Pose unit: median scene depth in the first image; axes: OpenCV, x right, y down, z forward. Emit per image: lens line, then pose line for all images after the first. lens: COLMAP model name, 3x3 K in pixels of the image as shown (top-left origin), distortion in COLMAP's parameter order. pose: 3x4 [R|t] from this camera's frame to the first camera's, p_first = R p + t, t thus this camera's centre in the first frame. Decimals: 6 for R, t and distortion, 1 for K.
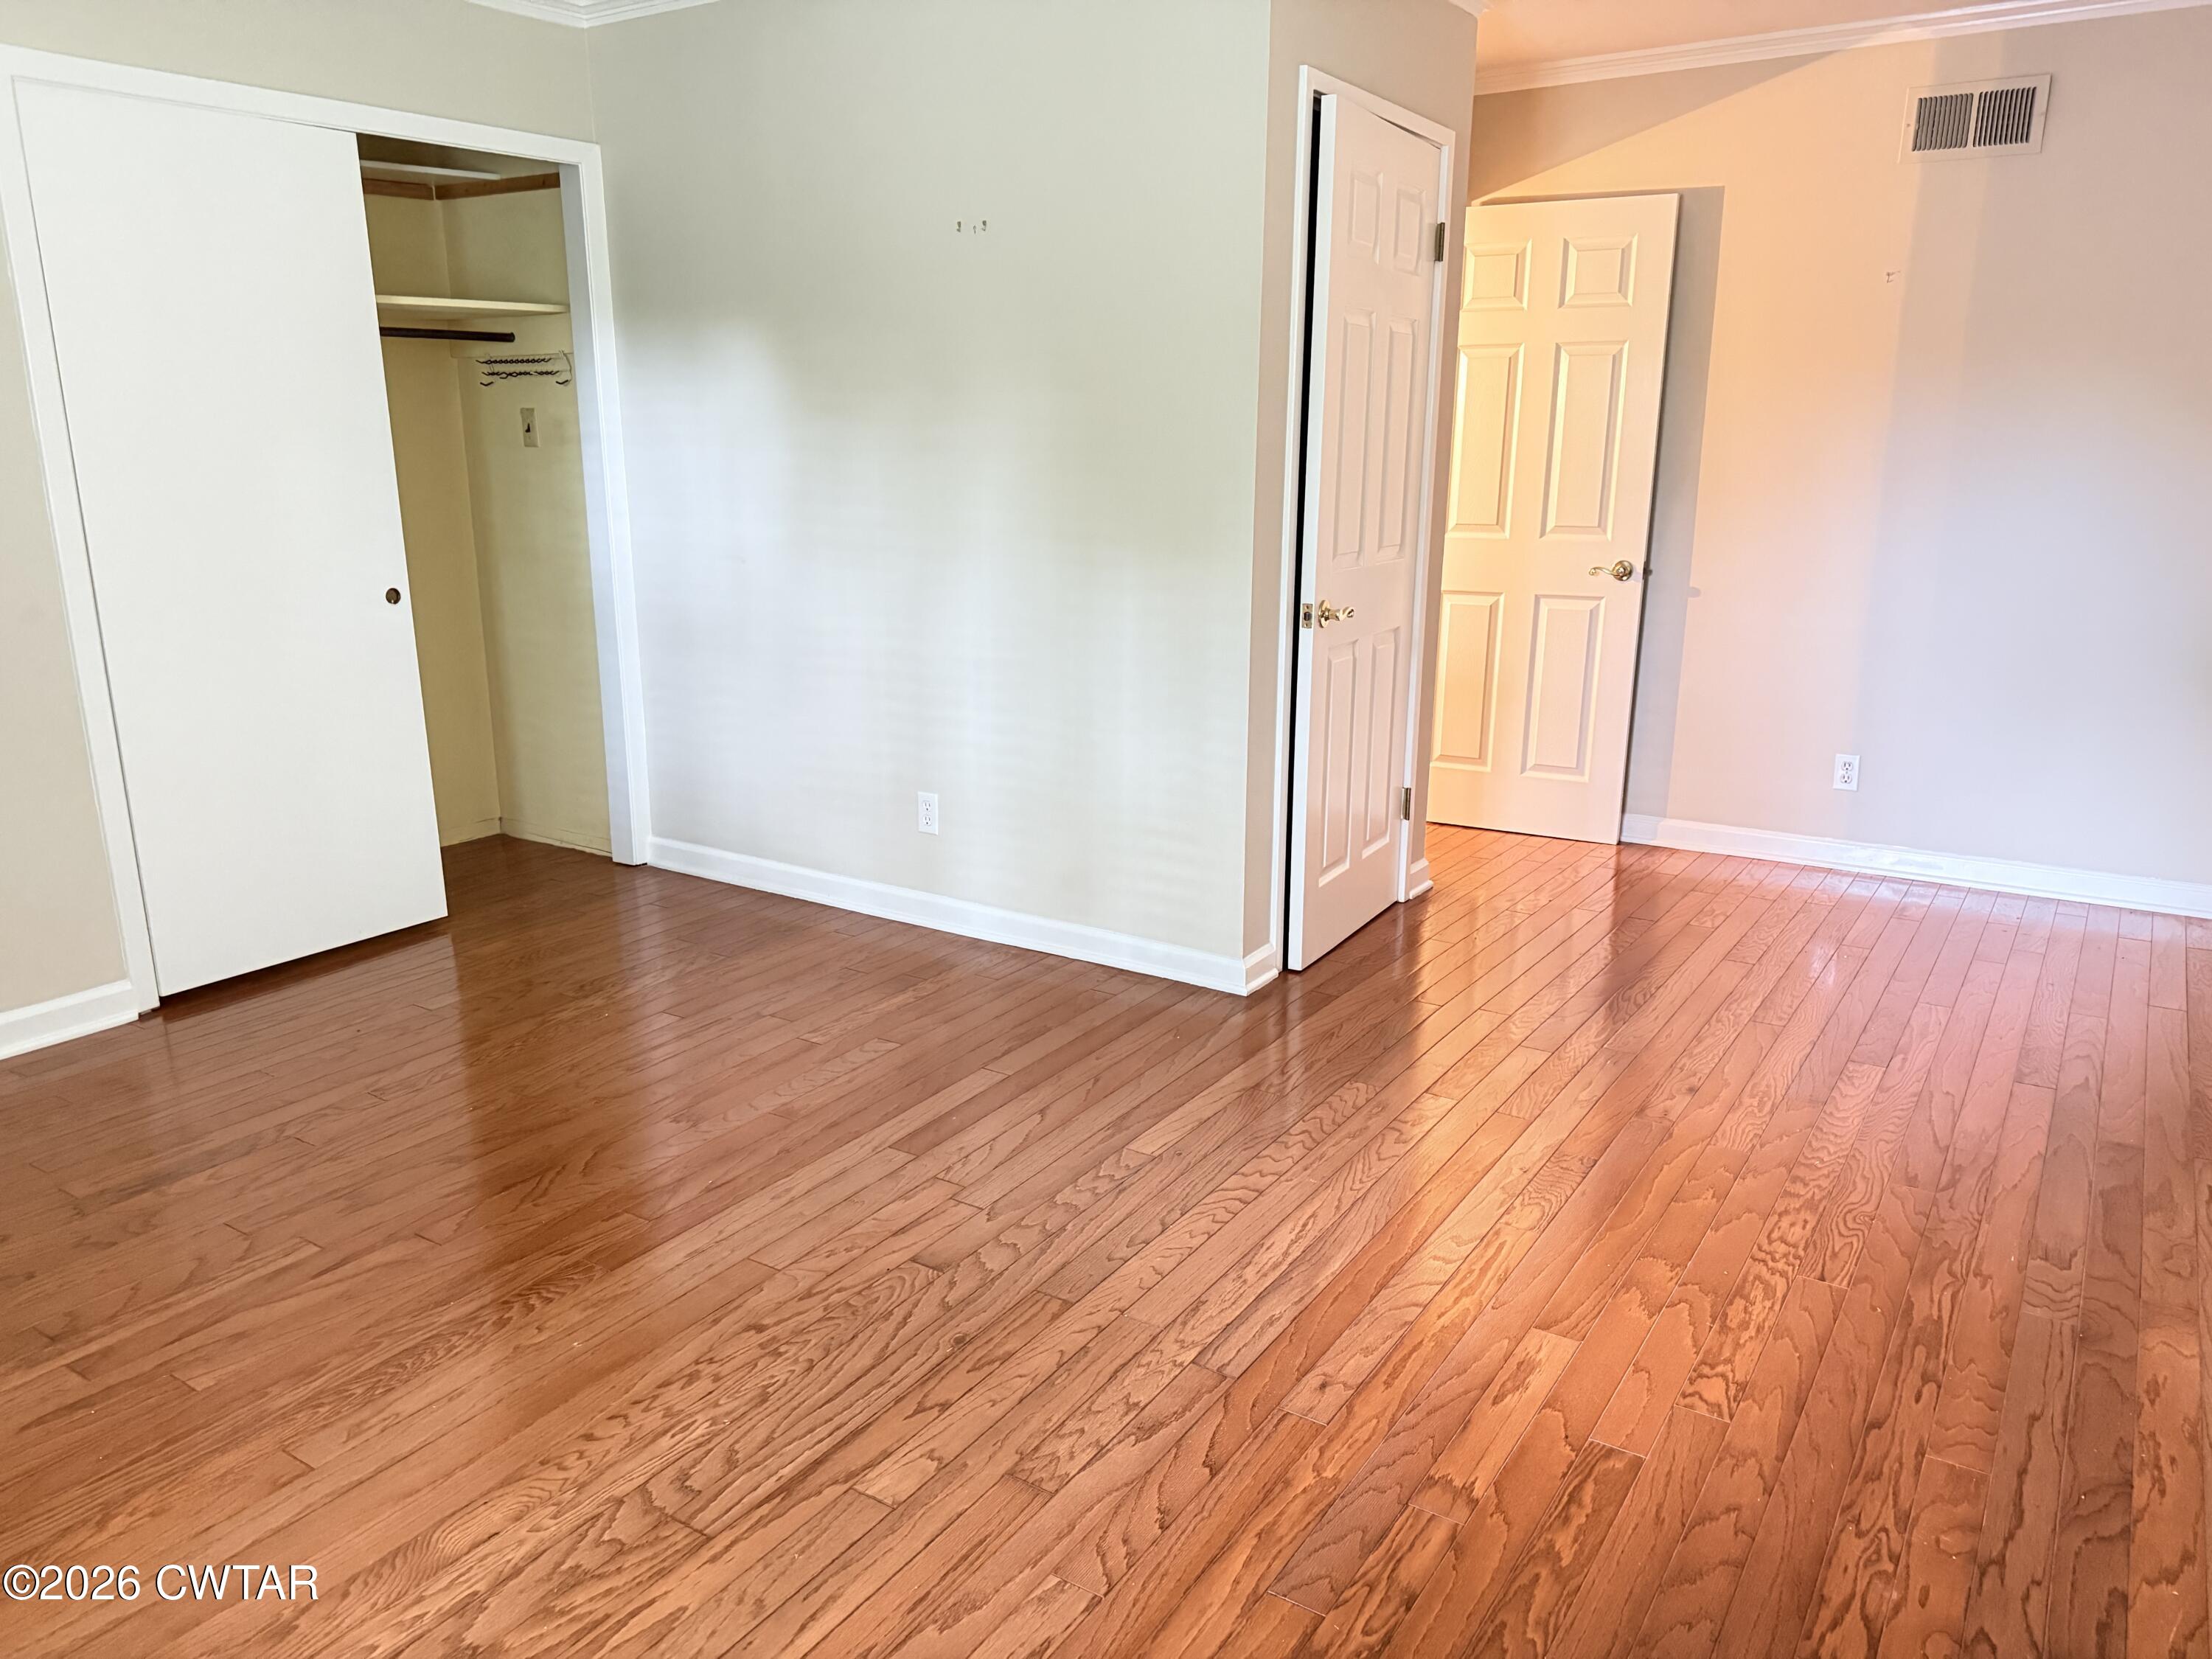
lens RADIAL K [[1568.5, 0, 1103.5], [0, 1568.5, 822.5], [0, 0, 1]] dist [0.108271, -0.152223]
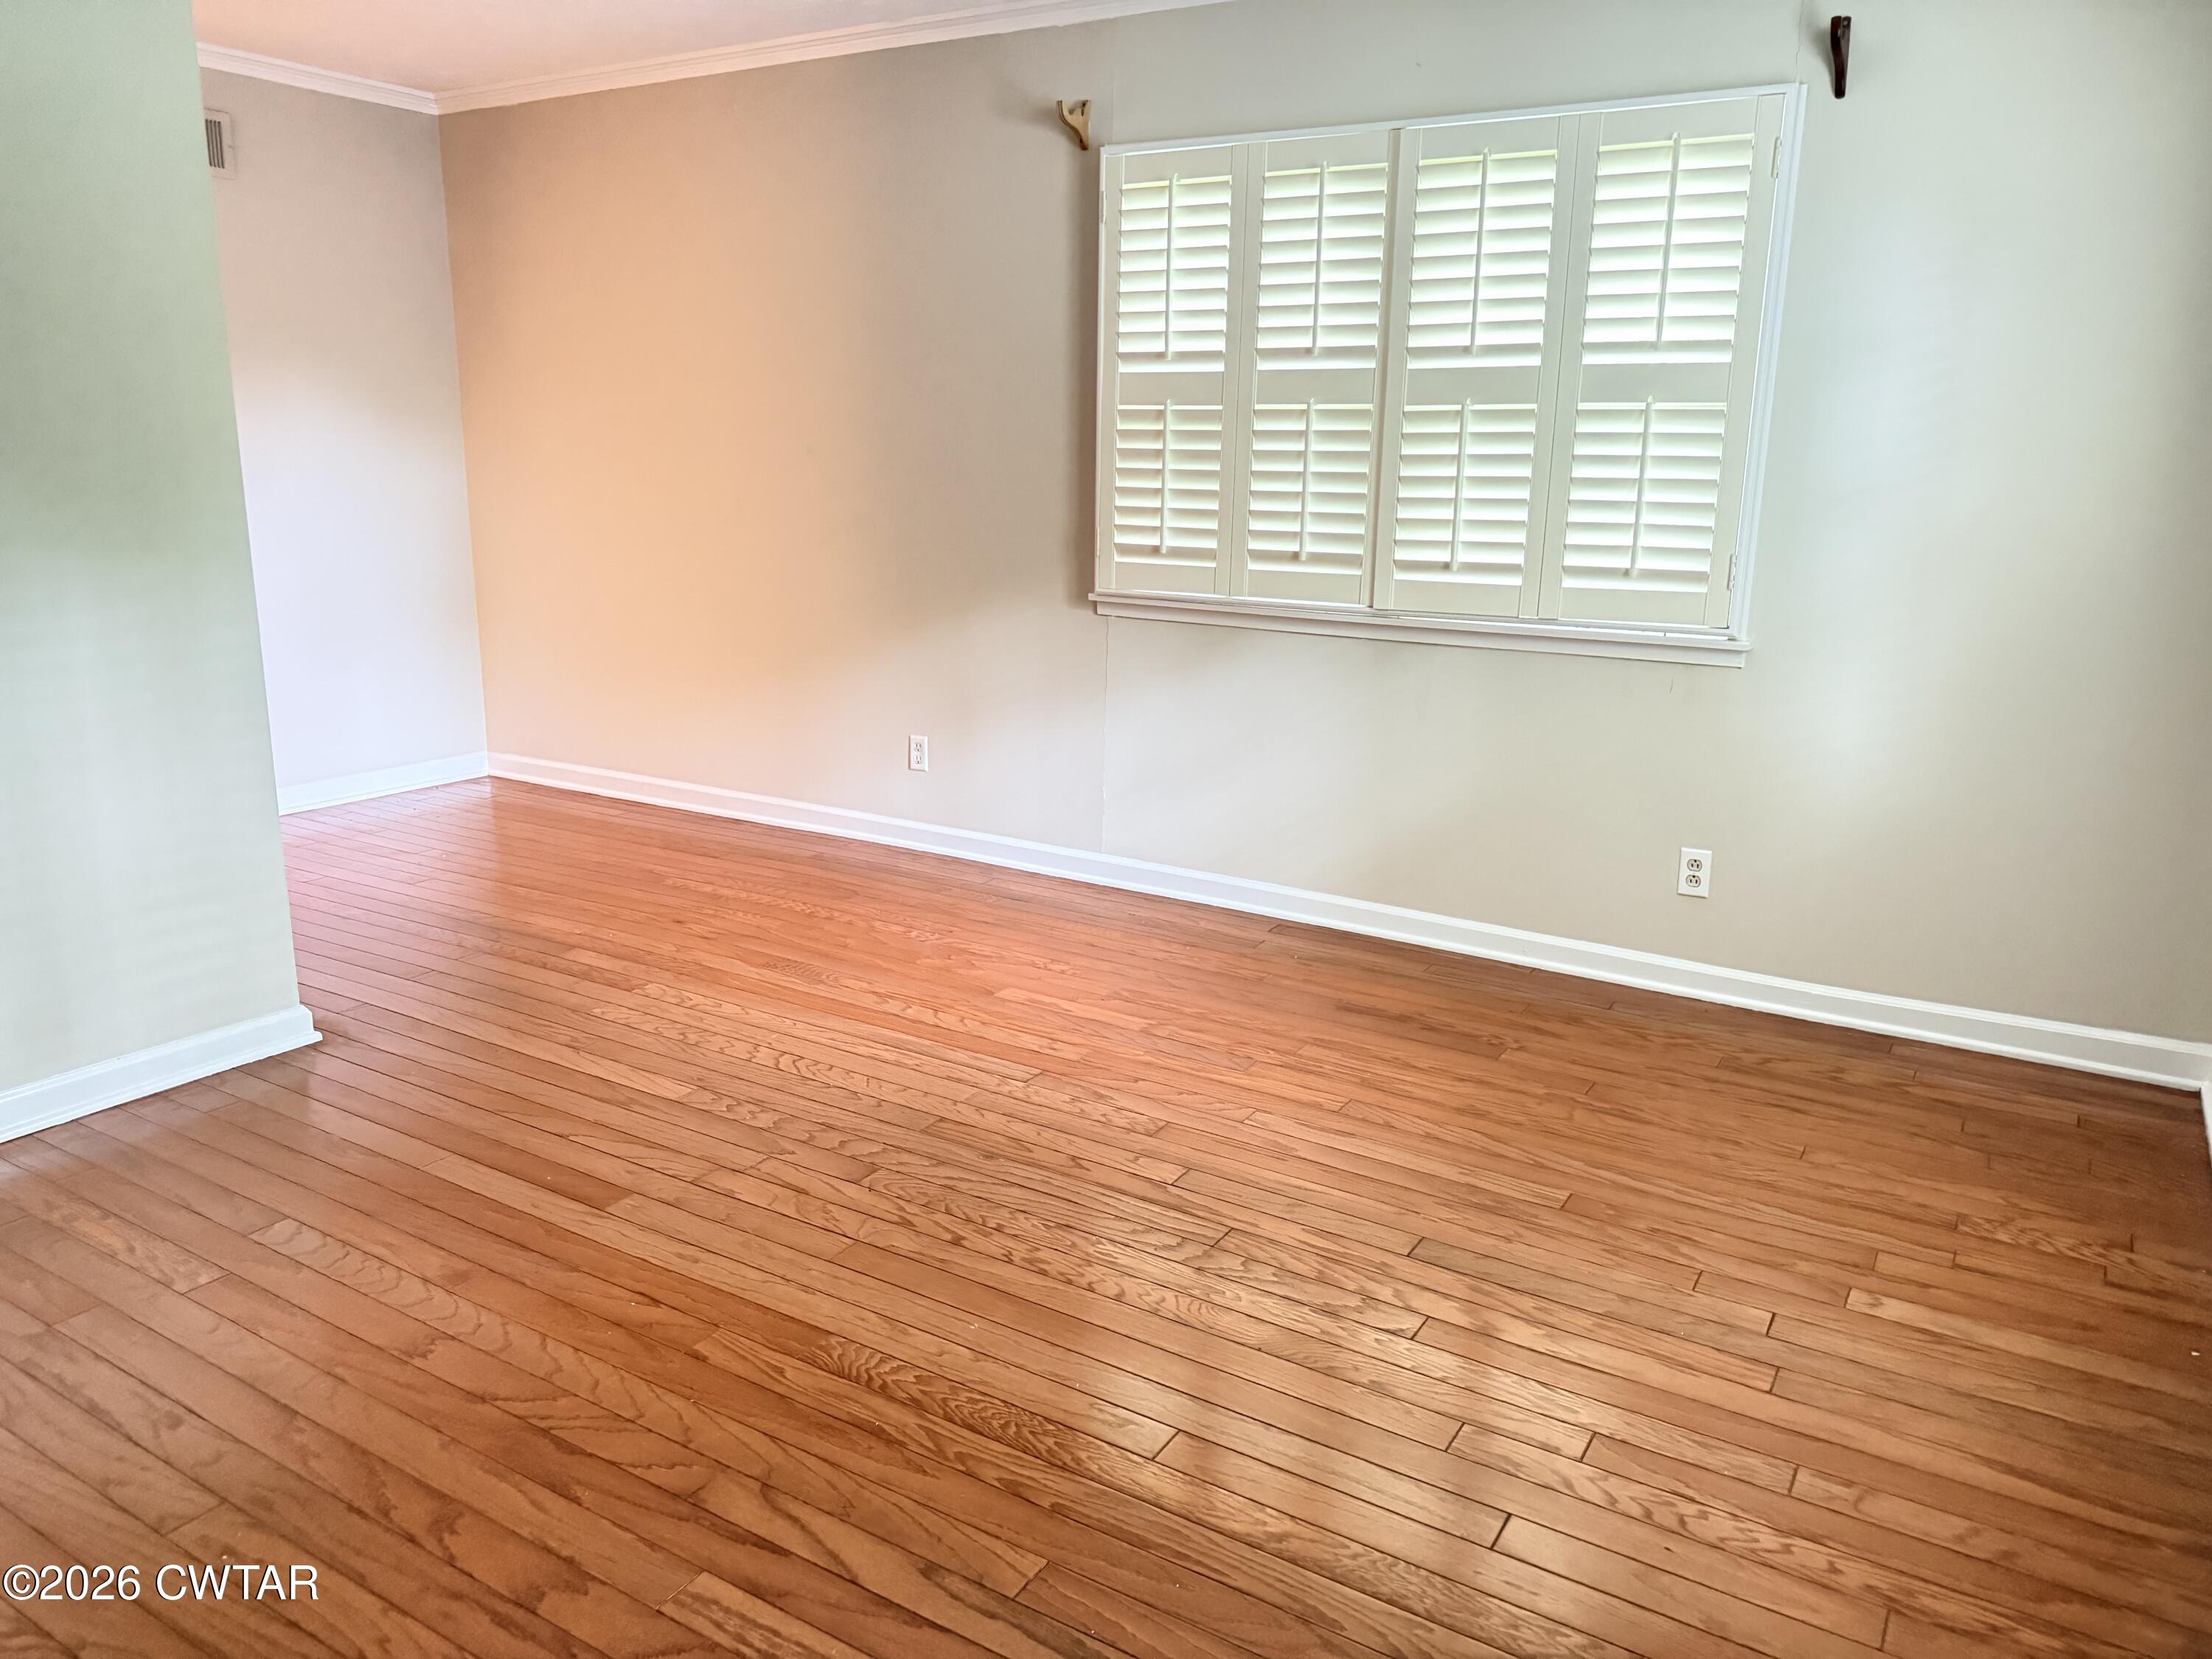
lens RADIAL K [[1568.5, 0, 1103.5], [0, 1568.5, 822.5], [0, 0, 1]] dist [0.108271, -0.152223]
pose [[-0.041588, -0.227738, 0.972834, -1.132299], [0.219064, 0.947906, 0.231267, -0.173386], [-0.974824, 0.222731, 0.010468, 0.766753]]
